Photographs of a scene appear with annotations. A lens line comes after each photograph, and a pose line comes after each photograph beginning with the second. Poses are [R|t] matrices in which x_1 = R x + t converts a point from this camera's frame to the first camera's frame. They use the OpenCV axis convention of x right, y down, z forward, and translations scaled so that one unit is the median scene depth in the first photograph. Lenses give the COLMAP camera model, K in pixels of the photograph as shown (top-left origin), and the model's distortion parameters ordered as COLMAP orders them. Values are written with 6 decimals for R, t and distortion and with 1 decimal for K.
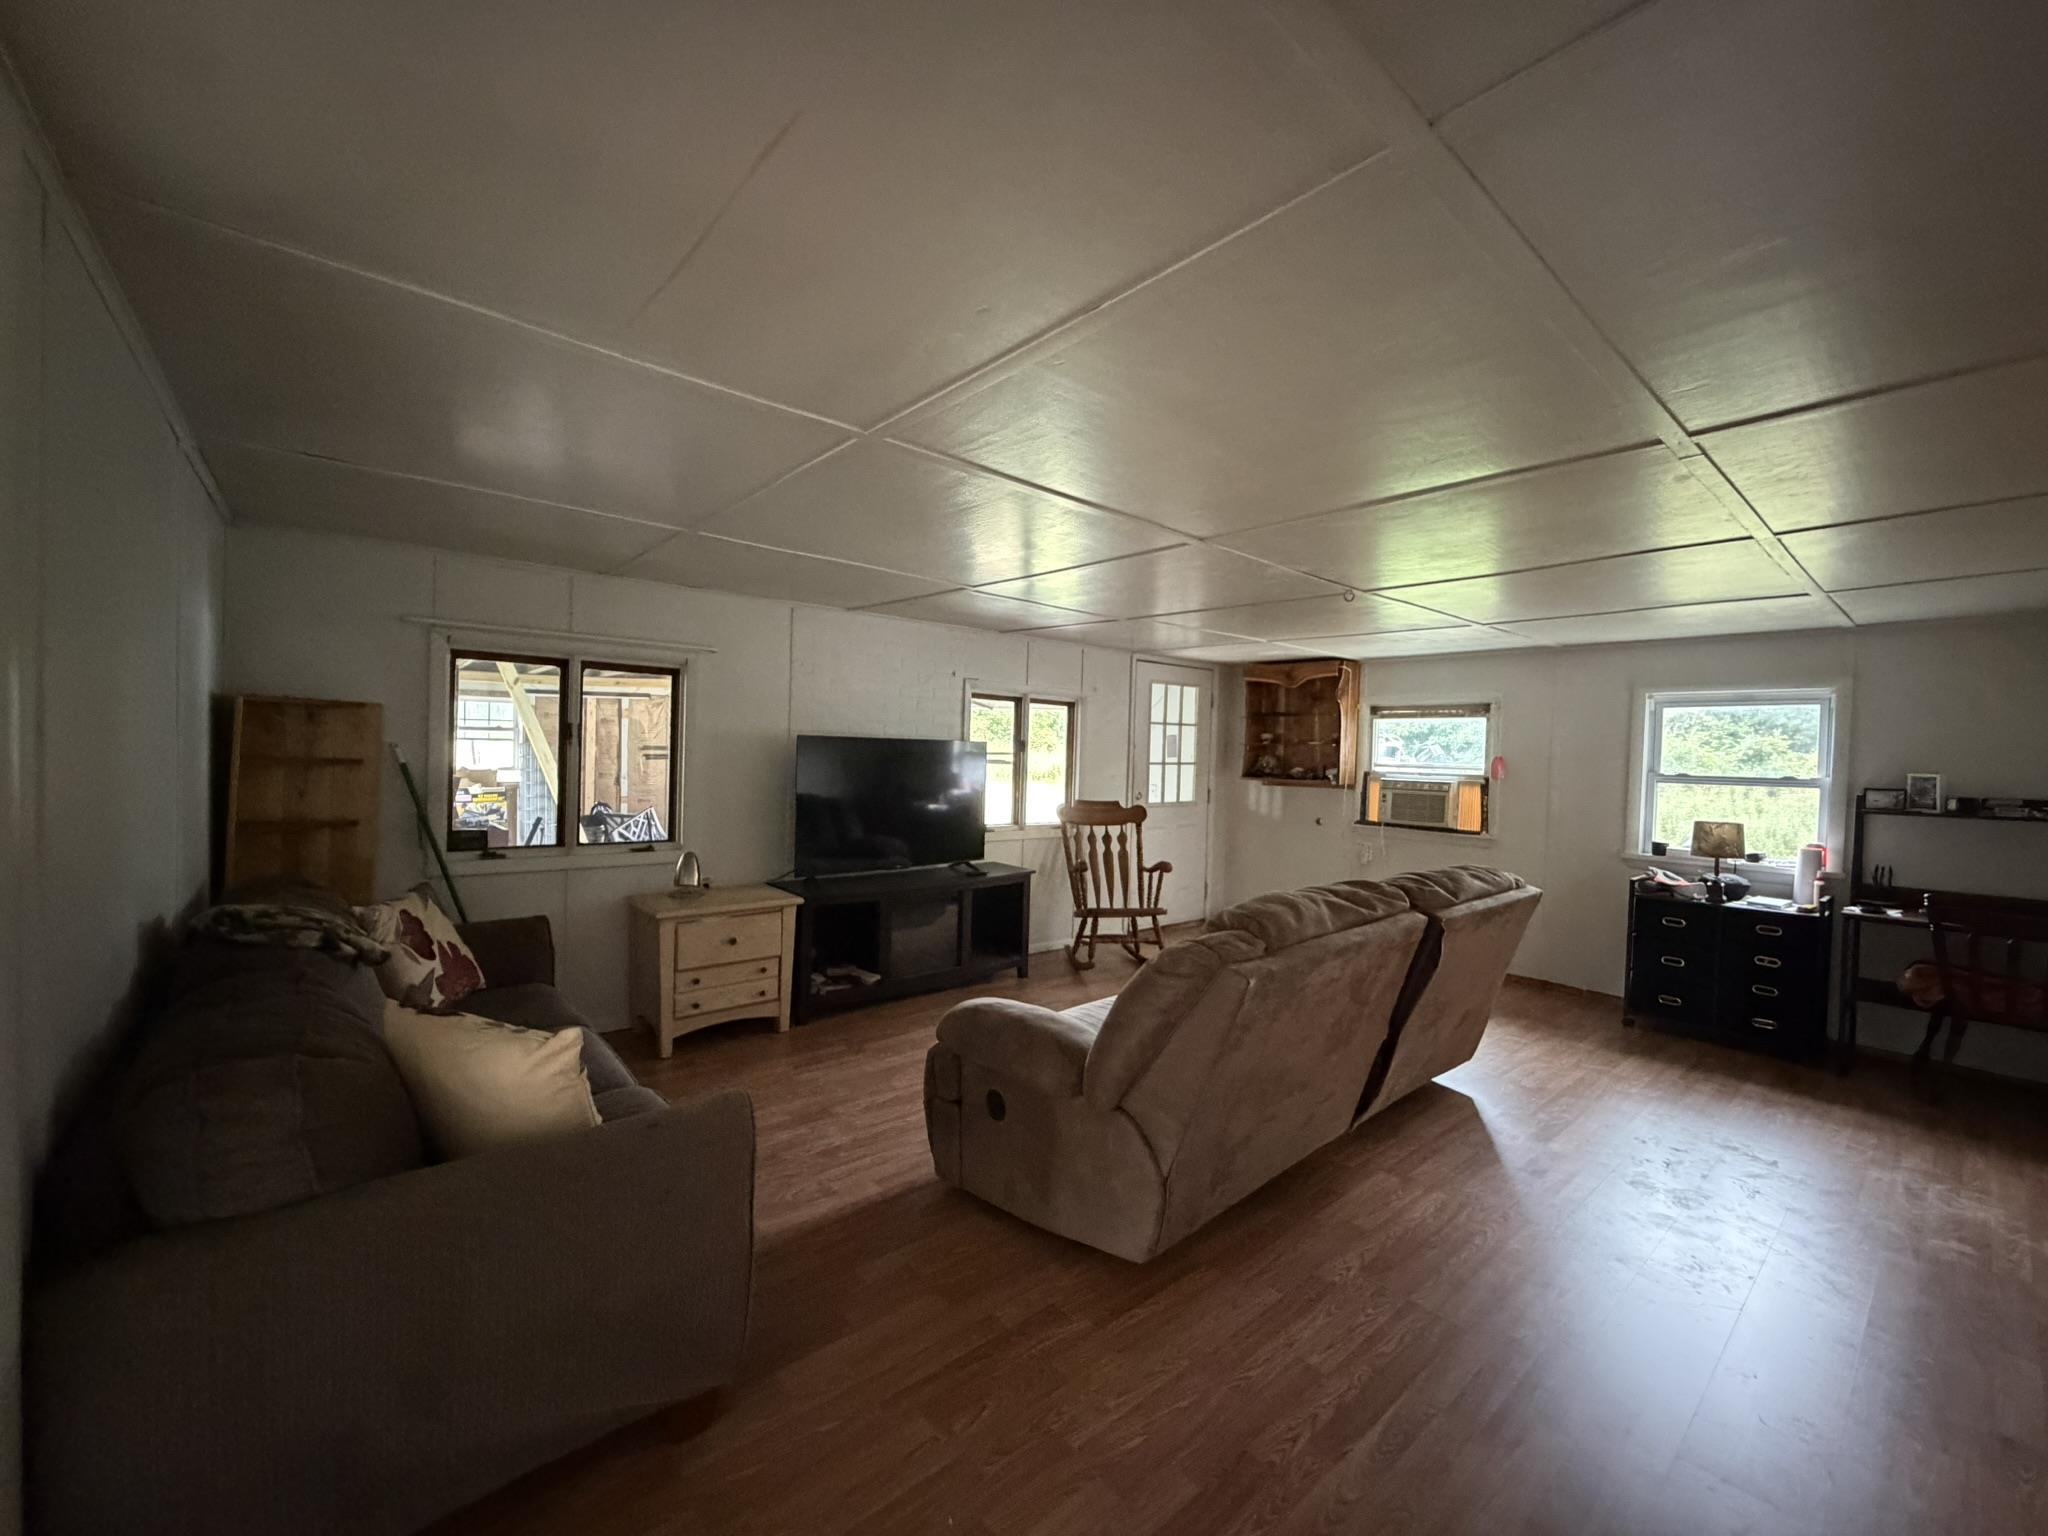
lens RADIAL K [[813.4, 0, 1019.1], [0, 813.4, 766.1], [0, 0, 1]] dist [0.000924, 0.000317]
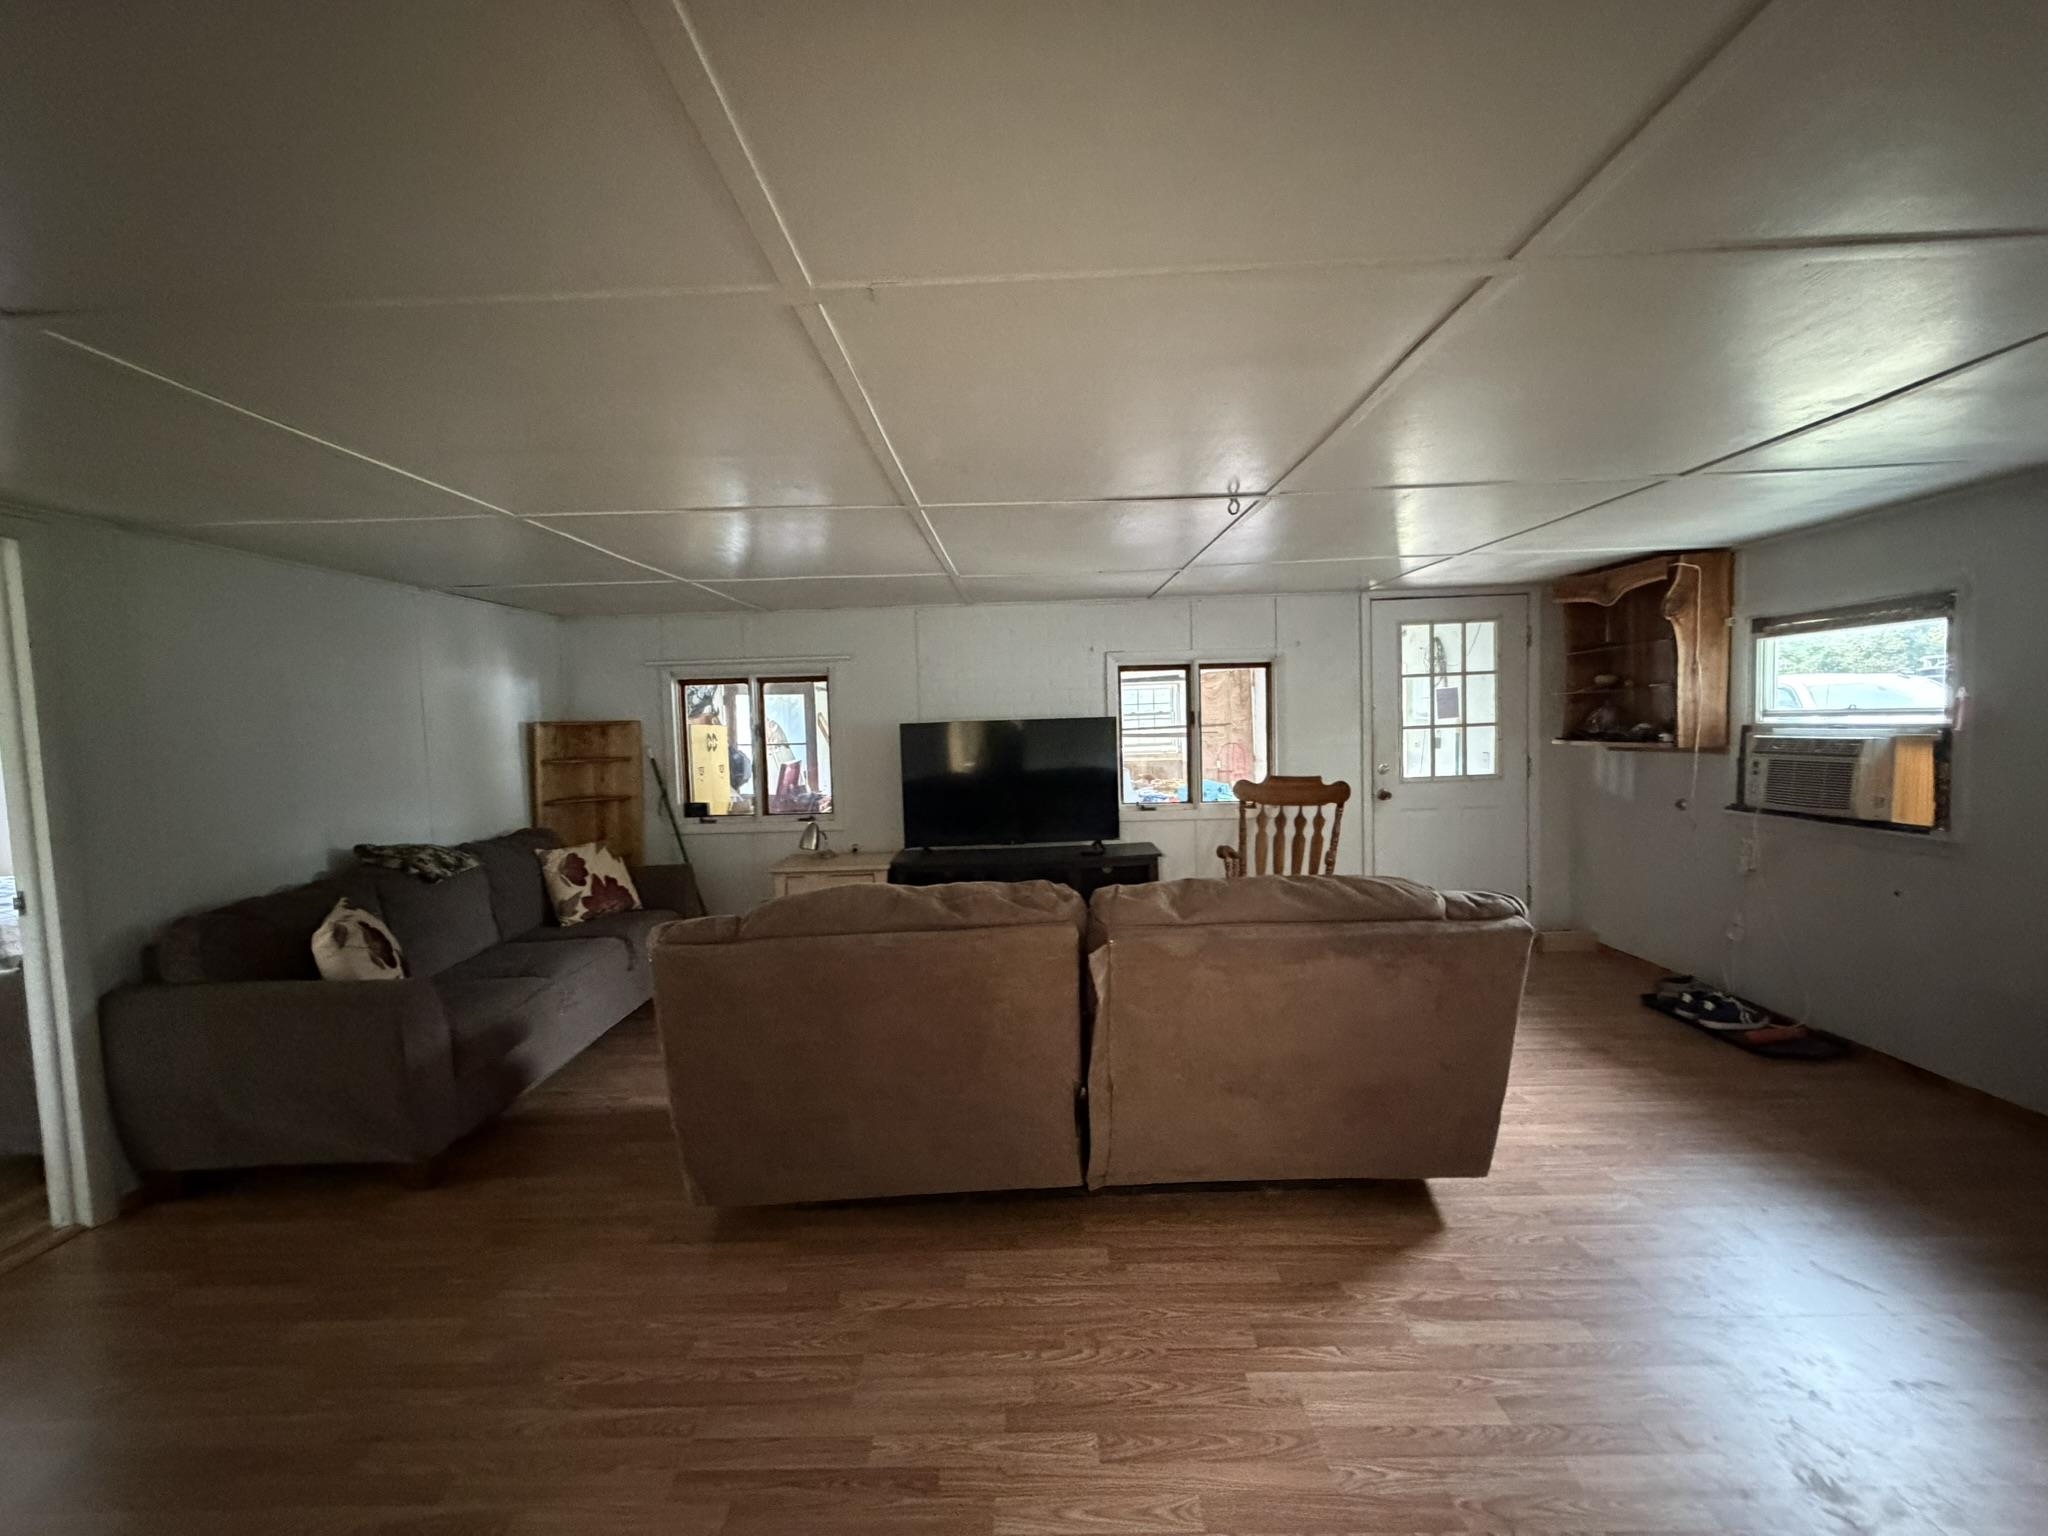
lens RADIAL K [[813.4, 0, 1016.1], [0, 813.4, 767.3], [0, 0, 1]] dist [0.000924, 0.000317]
pose [[0.751753, -0.014850, -0.659277, 0.441673], [0.039147, 0.998988, 0.022136, 0.003199], [0.658281, -0.042450, 0.751574, 0.175804]]
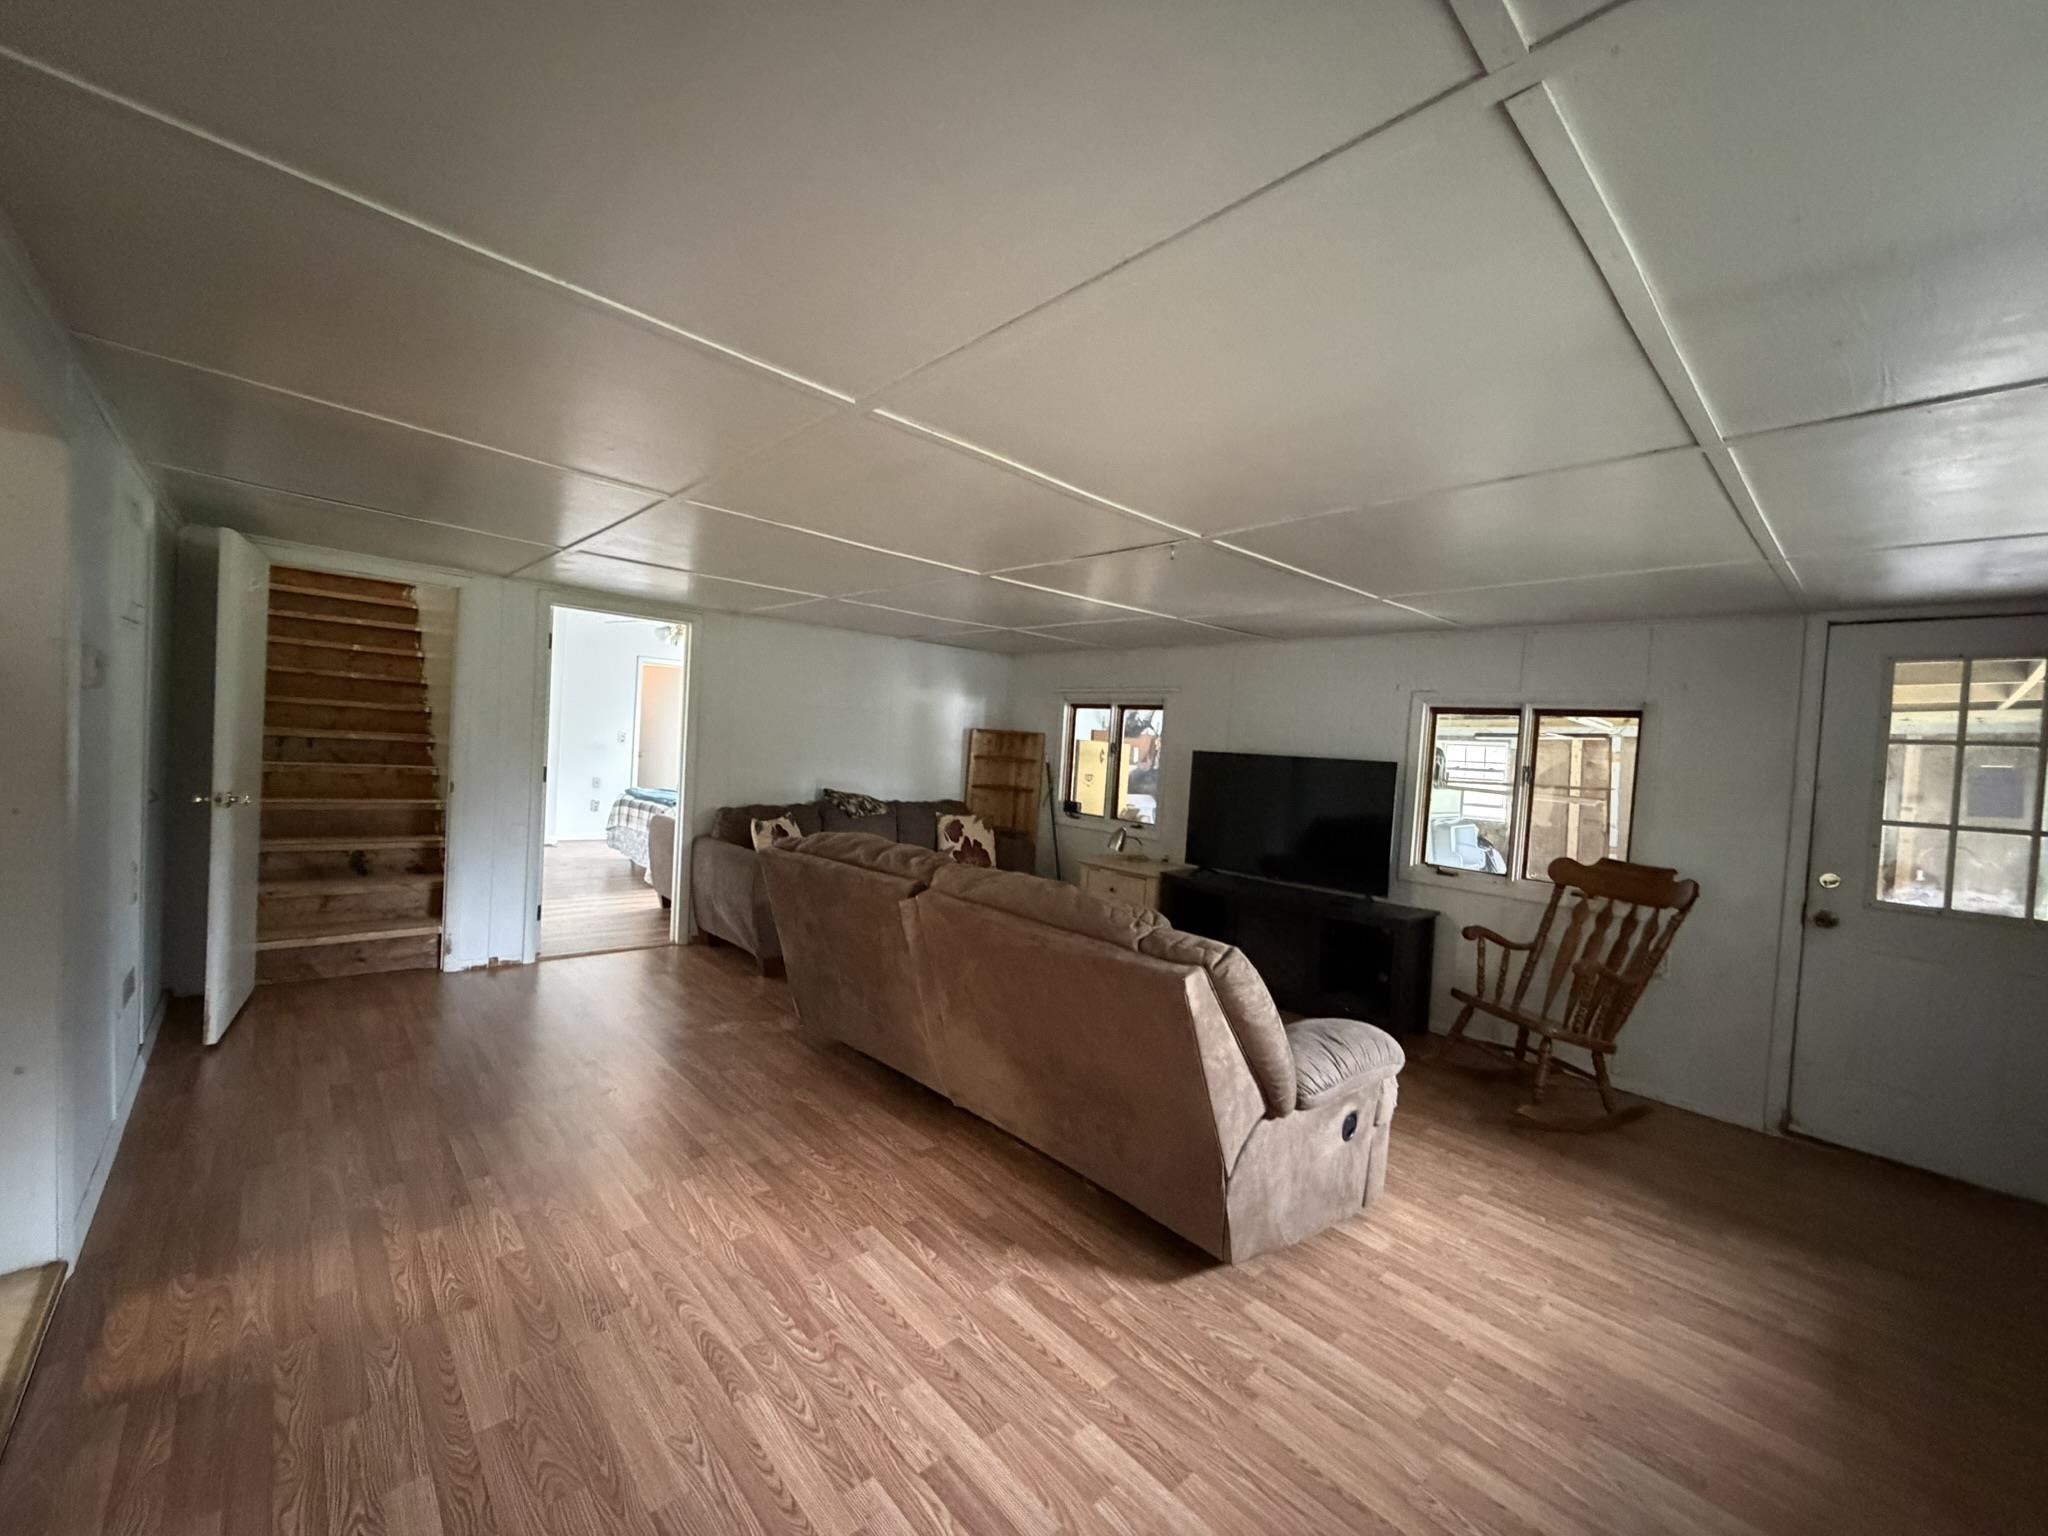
lens RADIAL K [[813.4, 0, 1022.1], [0, 813.4, 767.6], [0, 0, 1]] dist [0.000924, 0.000317]
pose [[0.040851, 0.002127, -0.999163, 0.712141], [-0.083211, 0.996531, -0.001280, 0.008871], [0.995694, 0.083194, 0.040886, 0.497772]]
